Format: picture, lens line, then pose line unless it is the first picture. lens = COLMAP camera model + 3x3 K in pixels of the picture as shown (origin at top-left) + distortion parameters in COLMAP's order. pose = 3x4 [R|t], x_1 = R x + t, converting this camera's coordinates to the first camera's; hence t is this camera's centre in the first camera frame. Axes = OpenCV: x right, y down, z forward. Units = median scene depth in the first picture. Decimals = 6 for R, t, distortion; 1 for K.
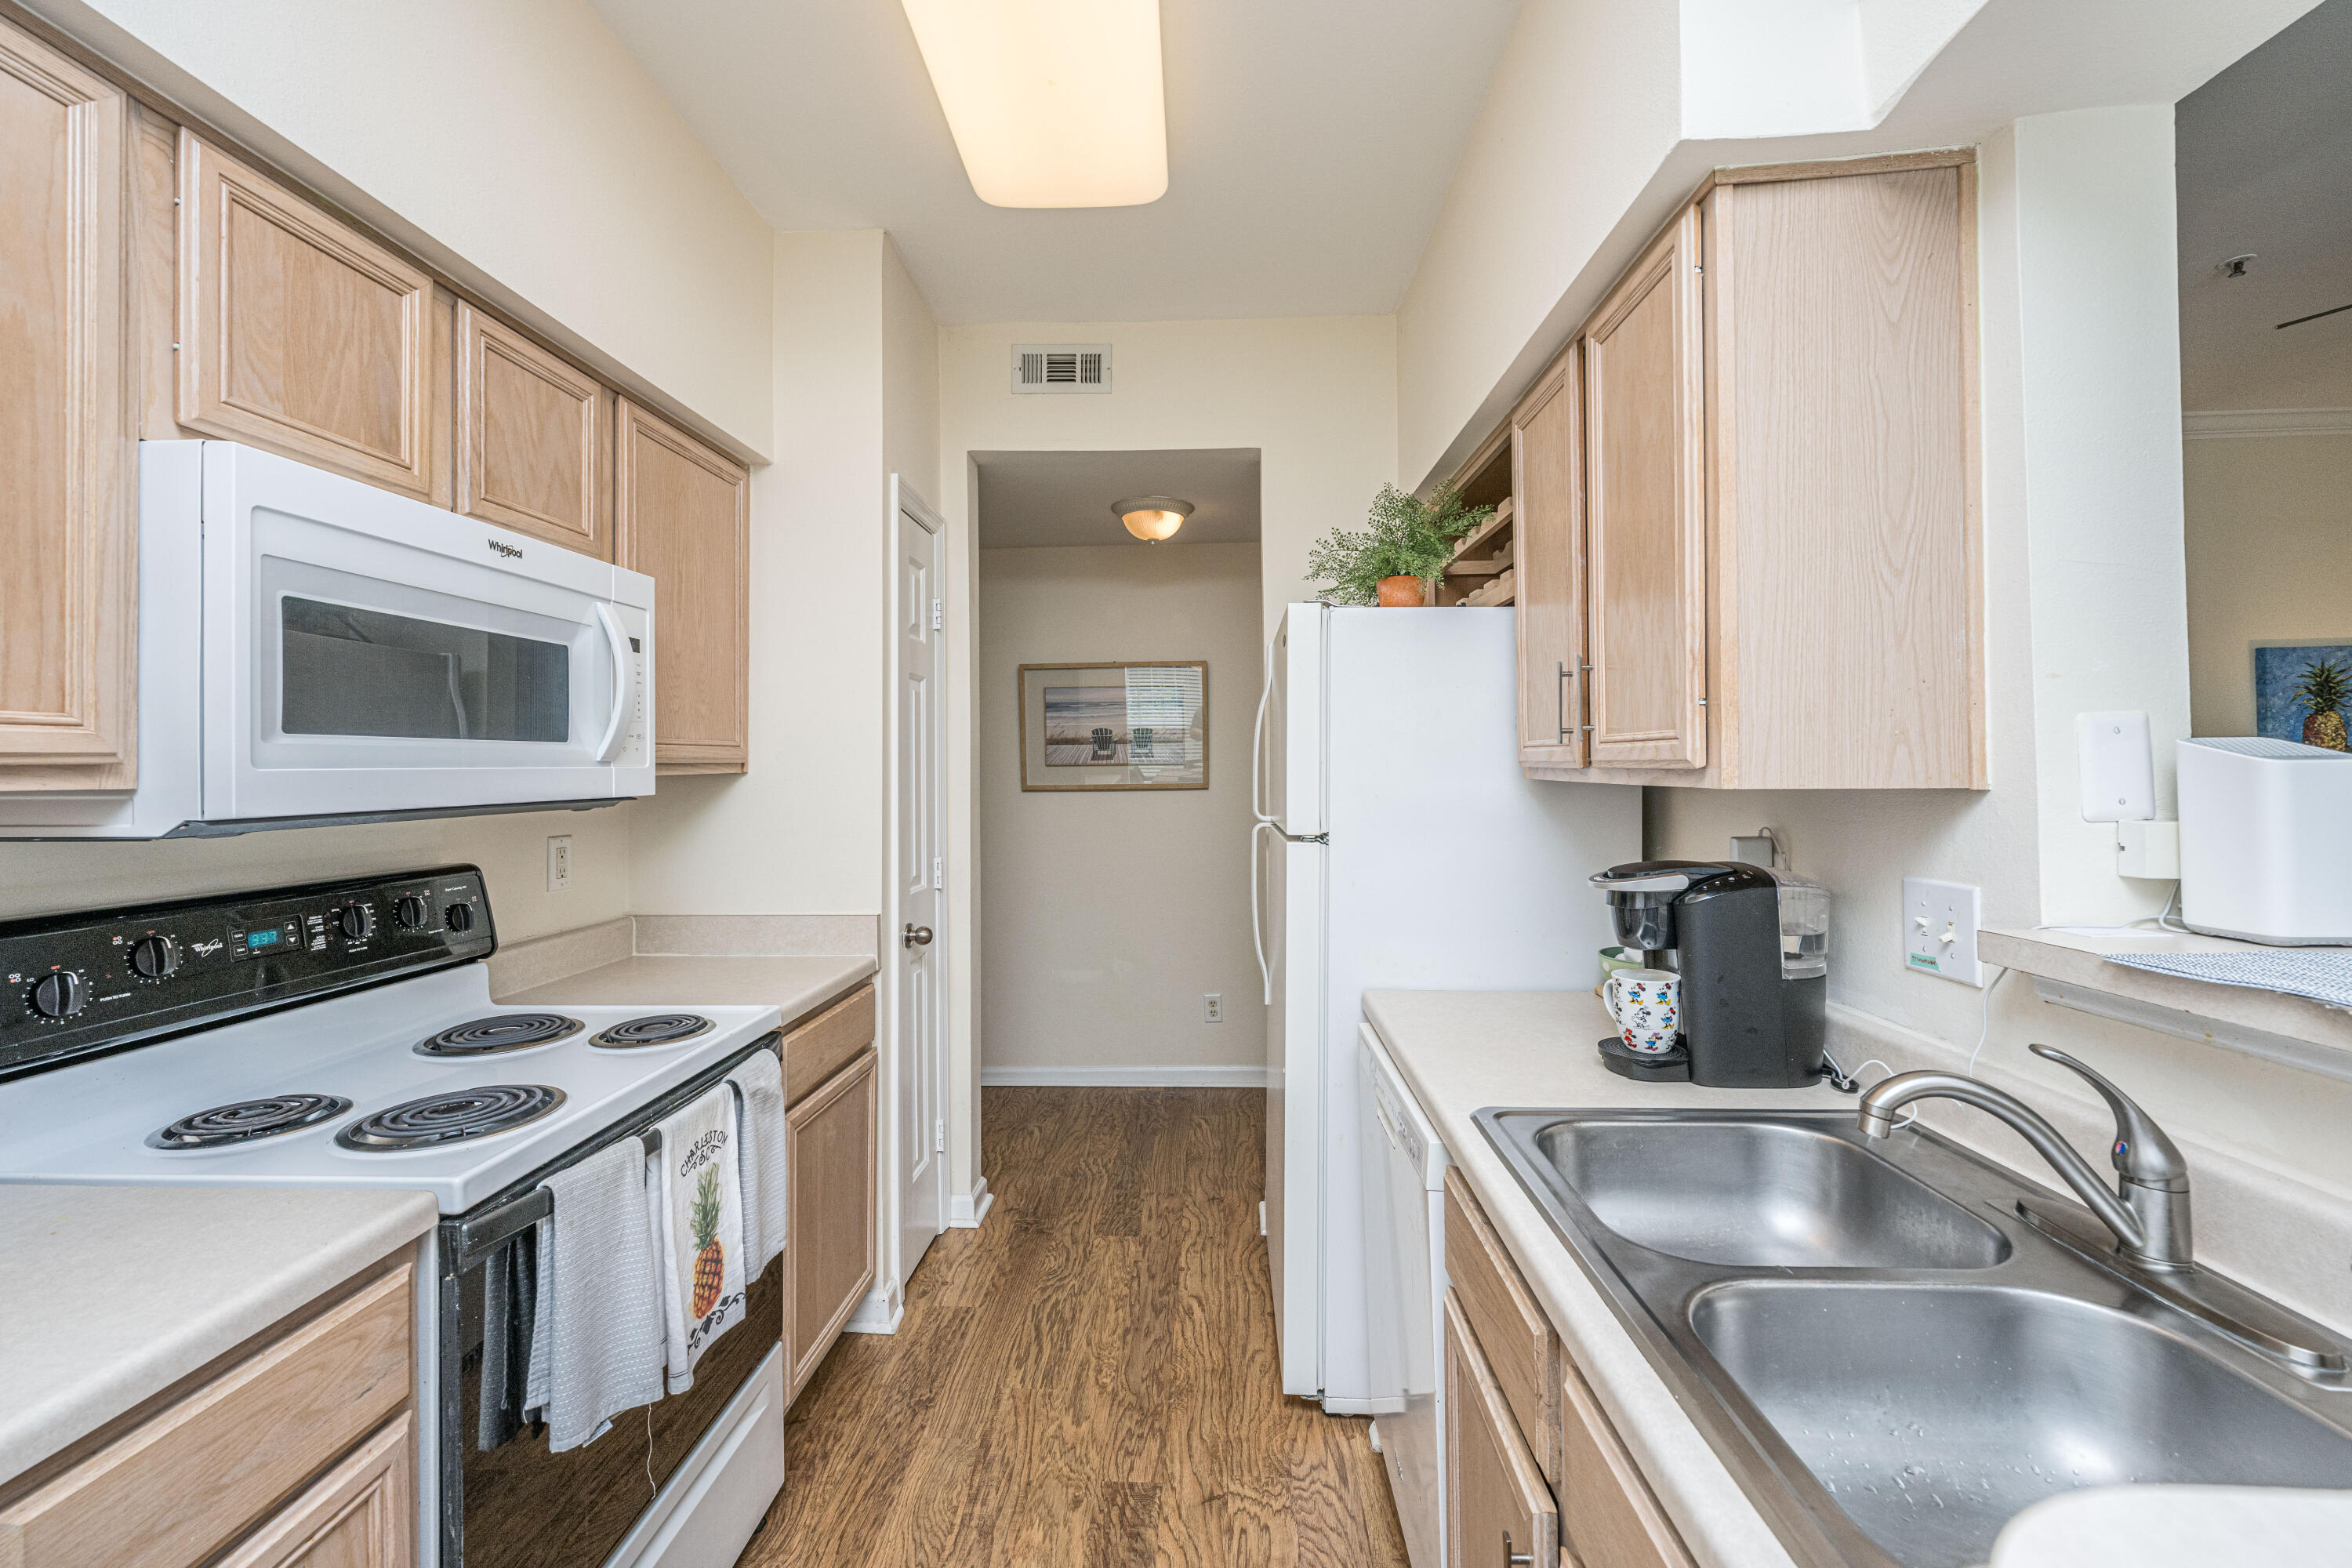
lens RADIAL K [[941.9, 0, 1170.9], [0, 941.9, 757.1], [0, 0, 1]] dist [-0.000889, 0.000051]
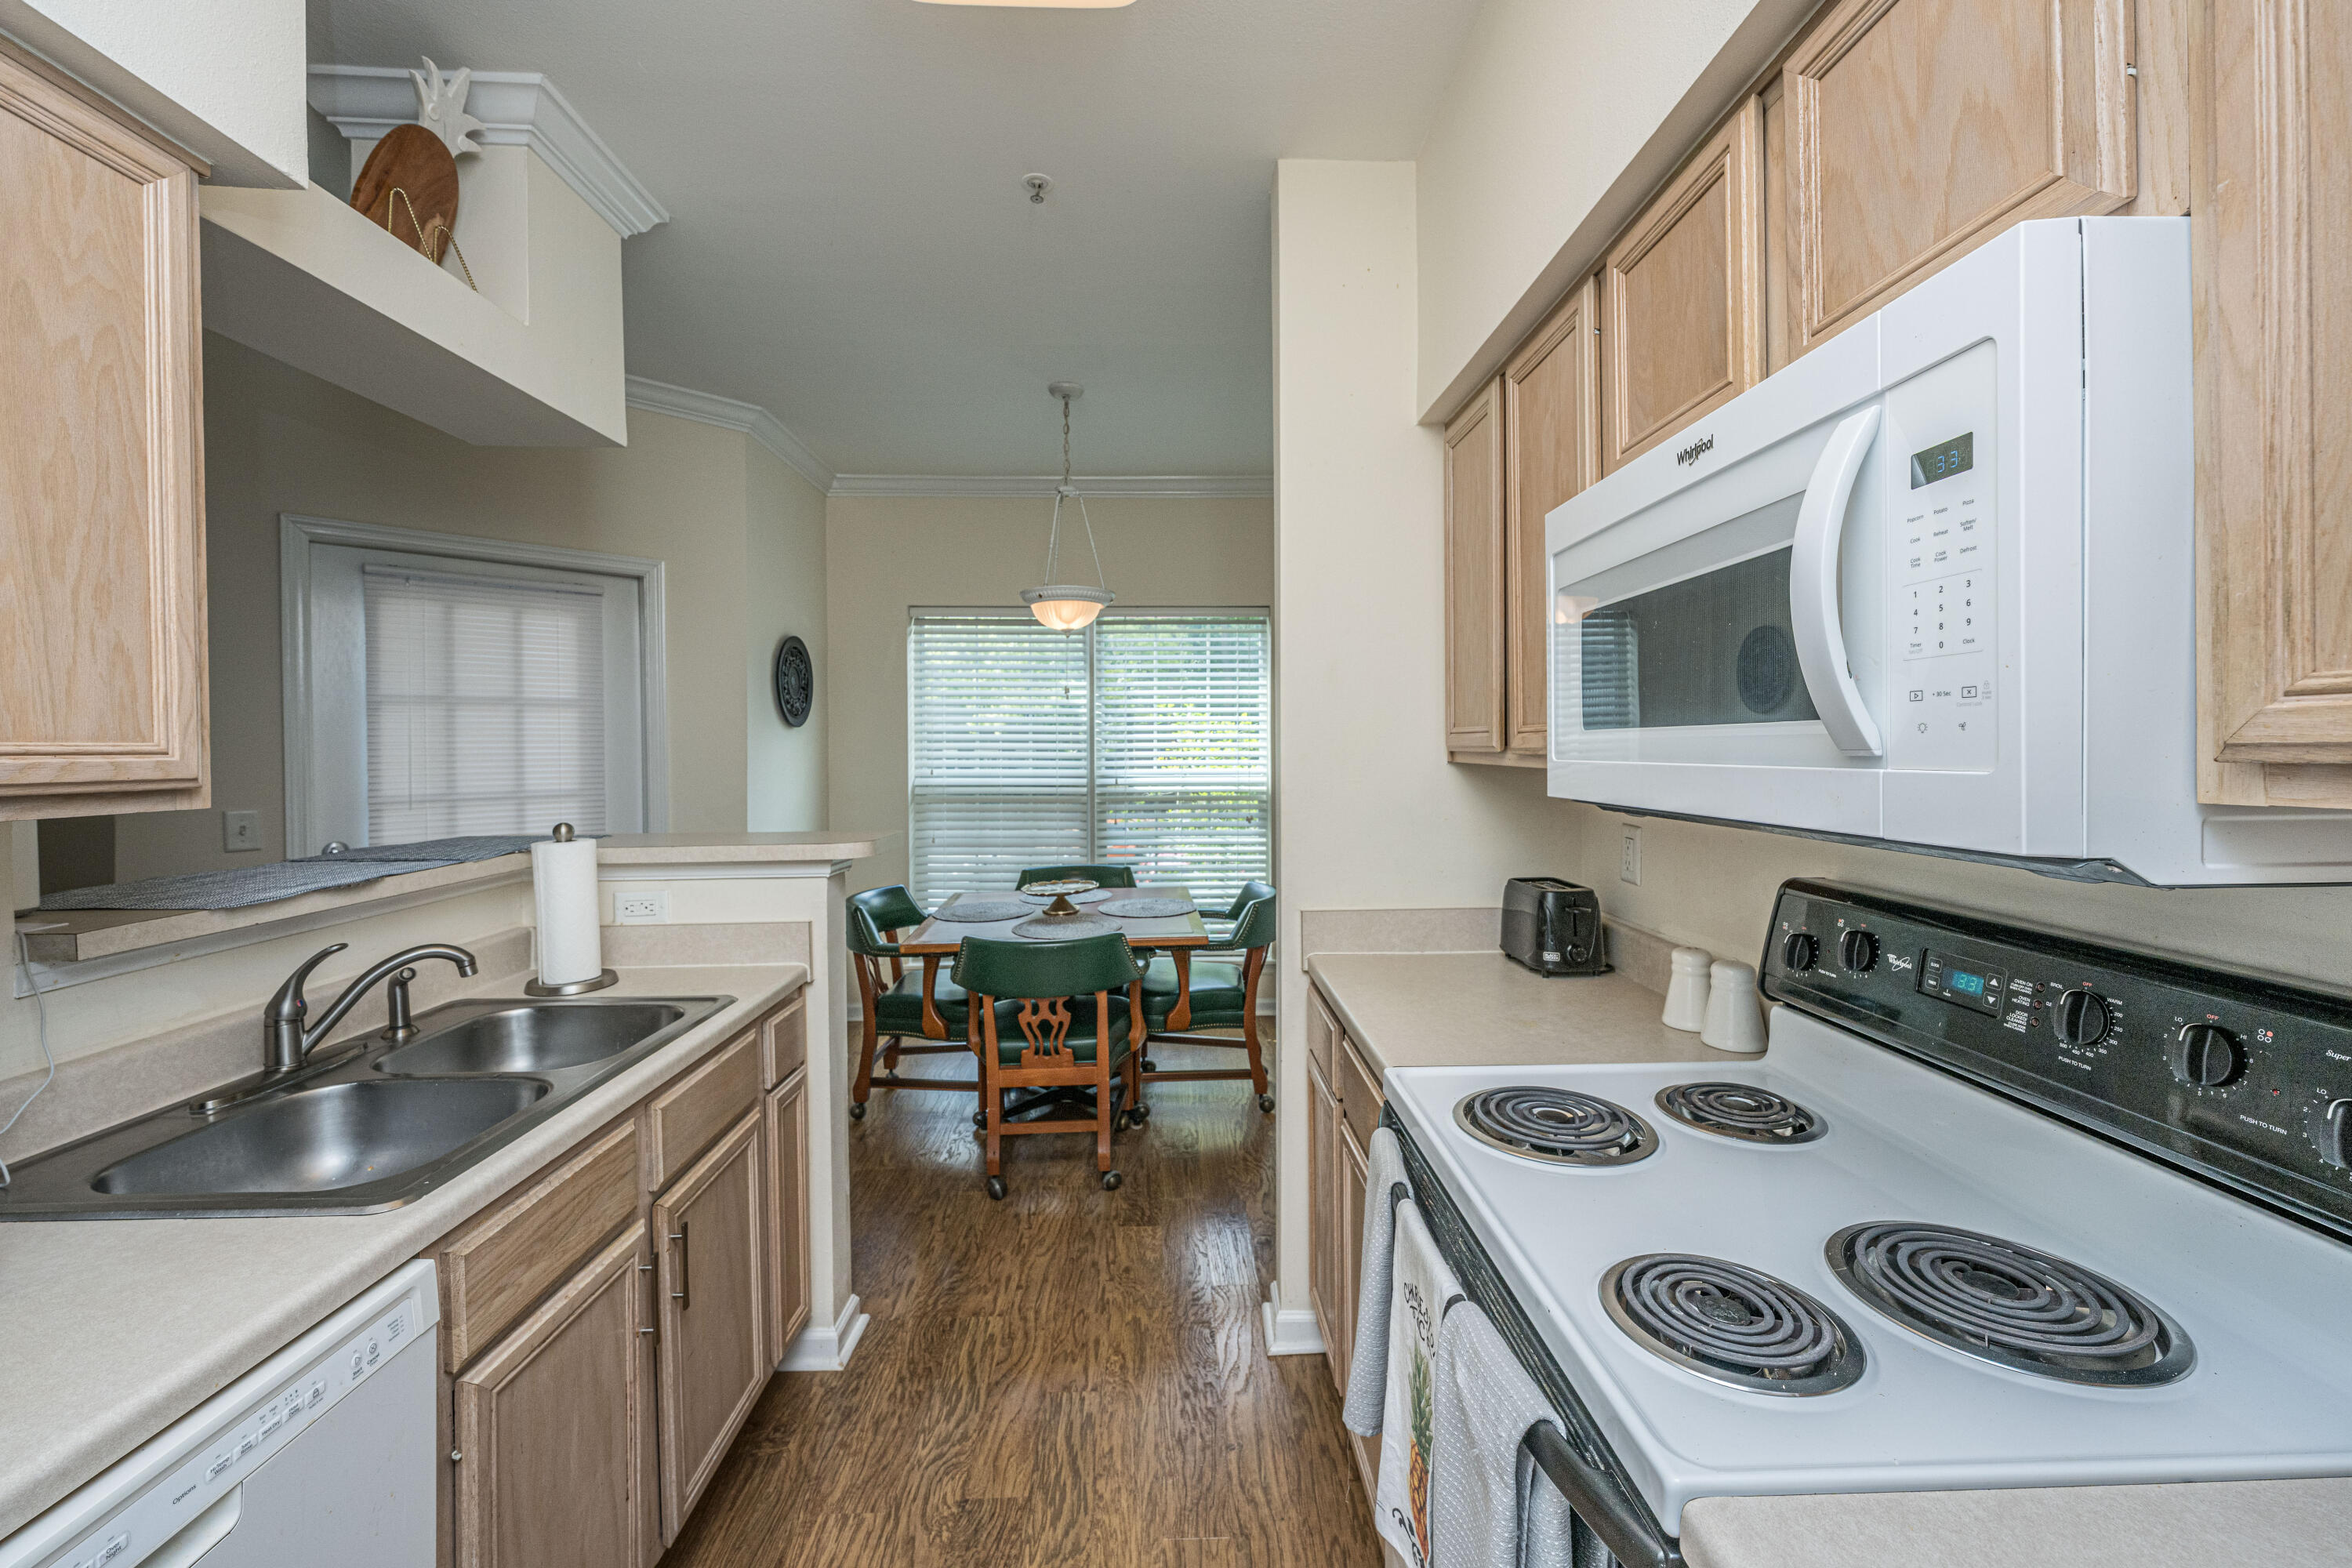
lens RADIAL K [[941.9, 0, 1185.5], [0, 941.9, 761.5], [0, 0, 1]] dist [-0.000889, 0.000051]
pose [[-0.997056, 0.017948, -0.074543, -0.250015], [0.017428, 0.999819, 0.007624, -0.002433], [0.074666, 0.006302, -0.997189, 1.520614]]
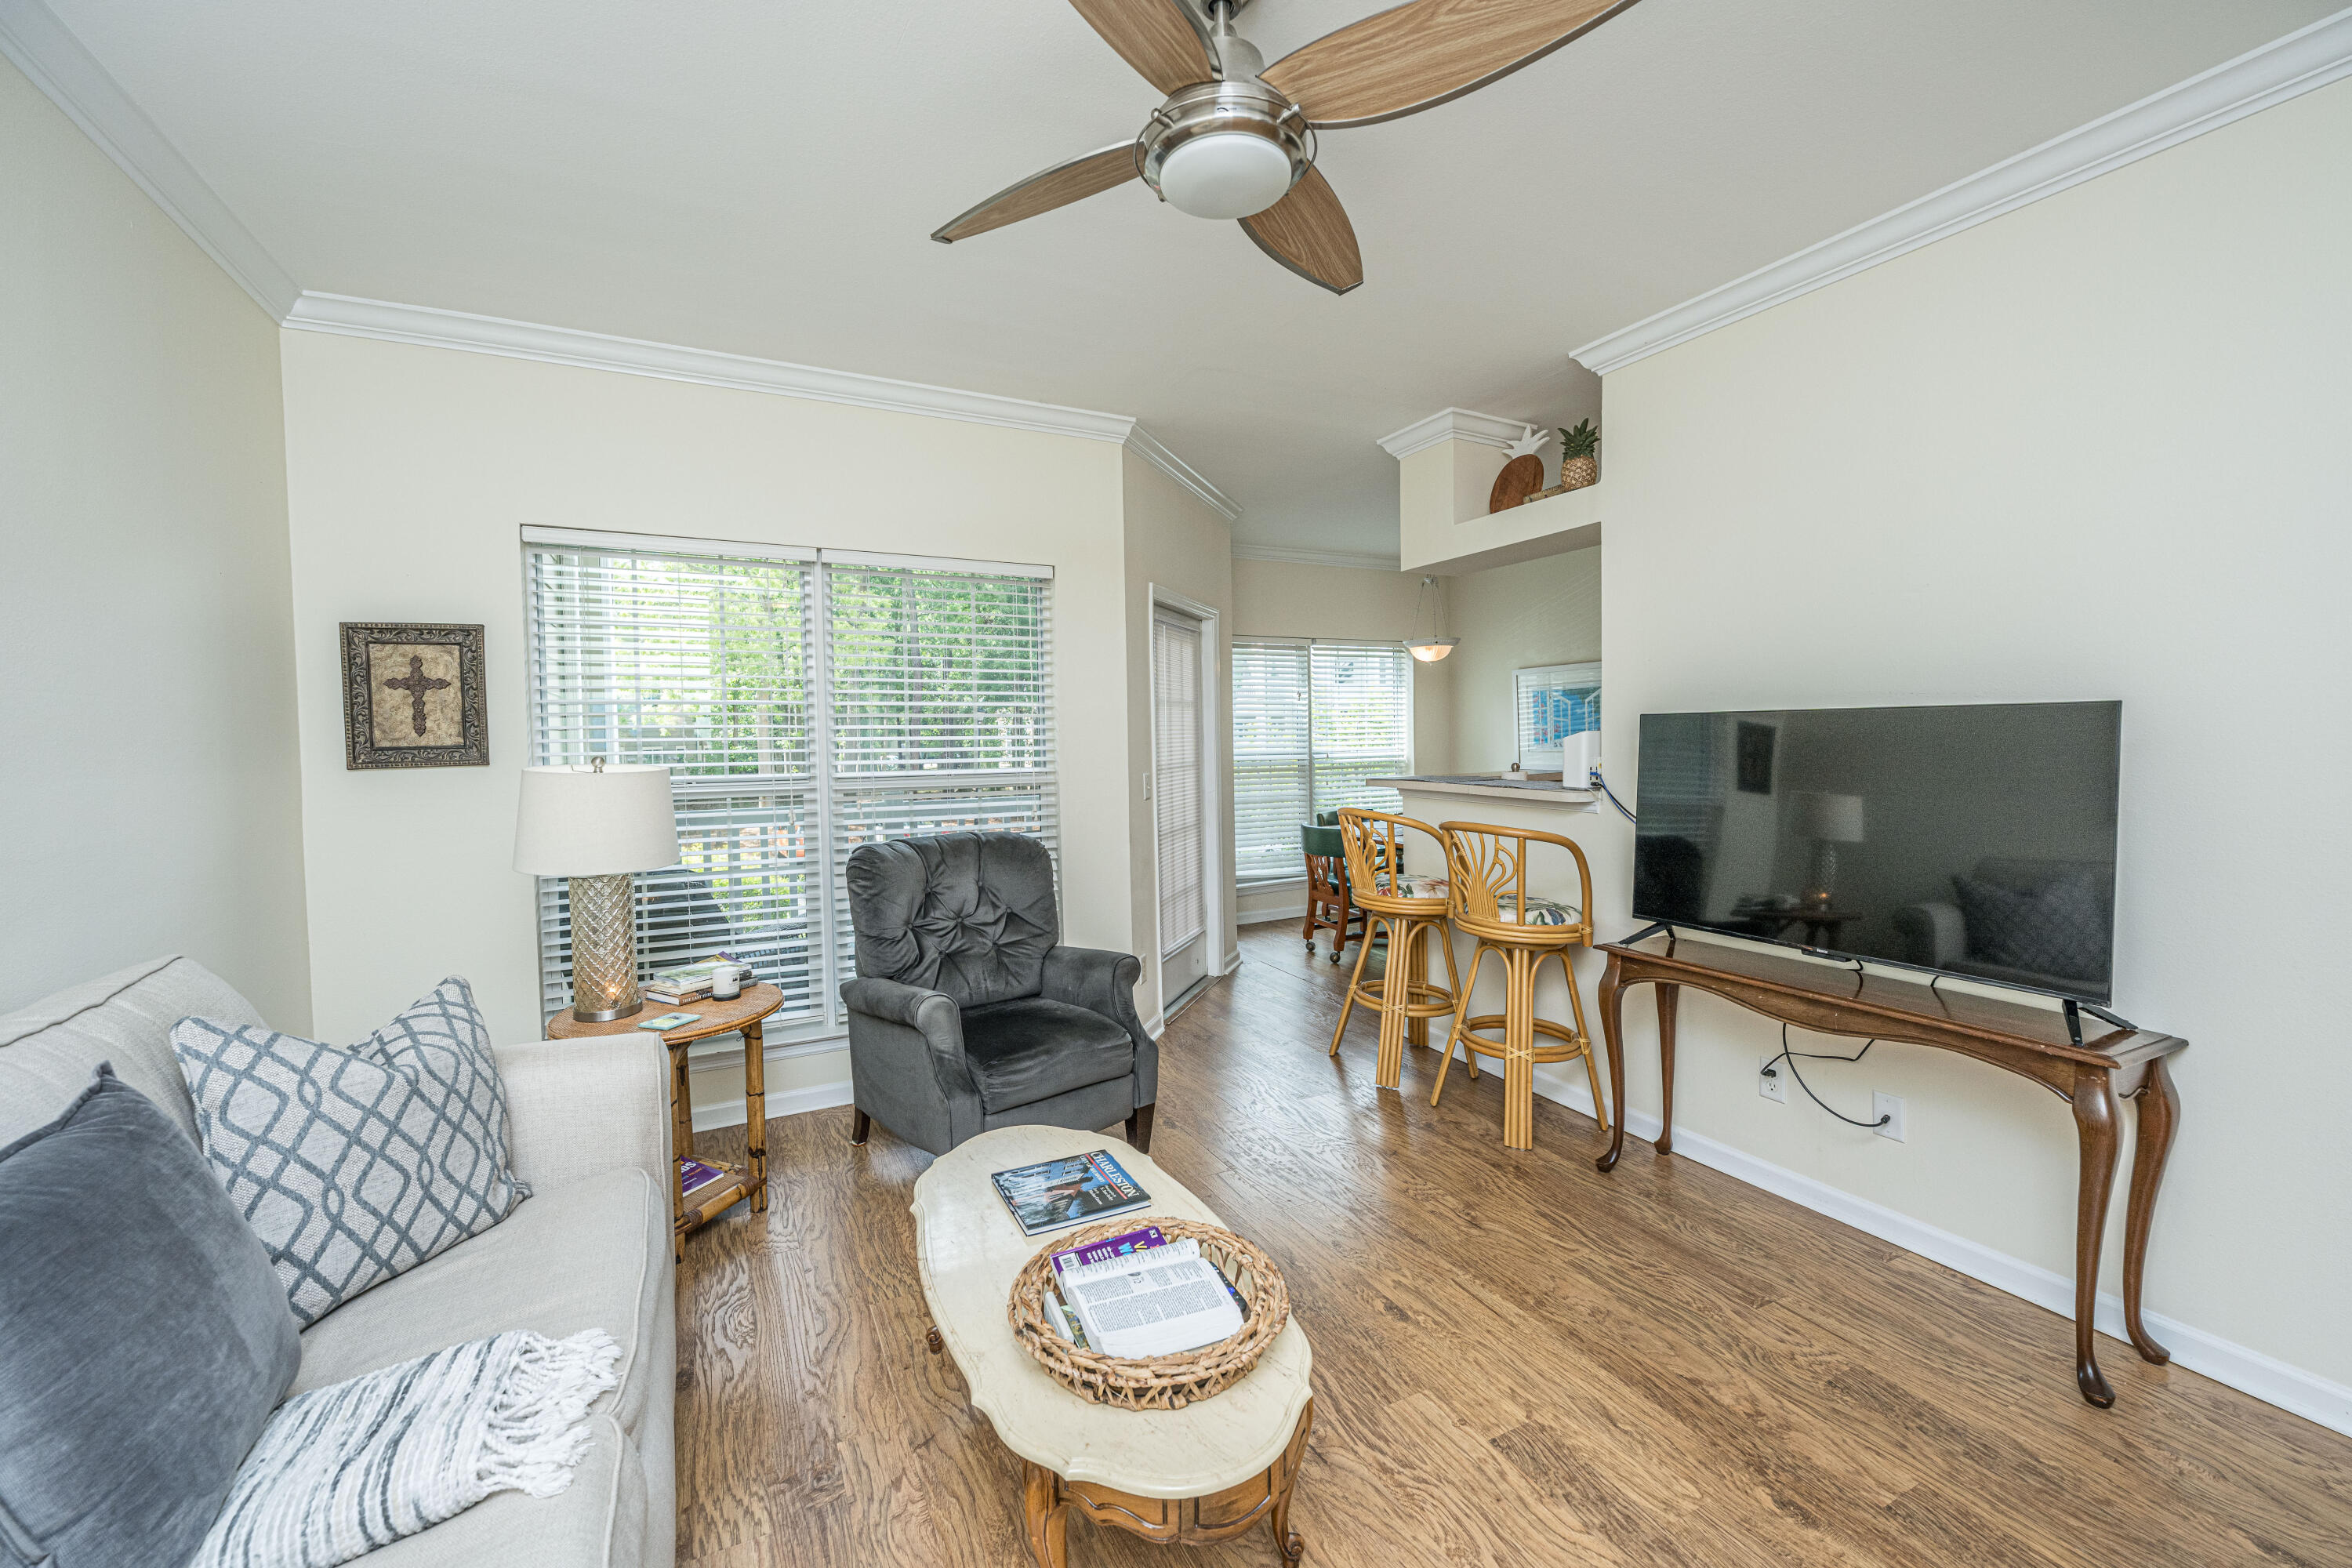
lens RADIAL K [[941.9, 0, 1183.1], [0, 941.9, 769.6], [0, 0, 1]] dist [-0.000889, 0.000051]
pose [[-0.868583, 0.044268, -0.493563, 2.636581], [0.031774, 0.998928, 0.033678, -0.027927], [0.494525, 0.013569, -0.869058, 2.080651]]
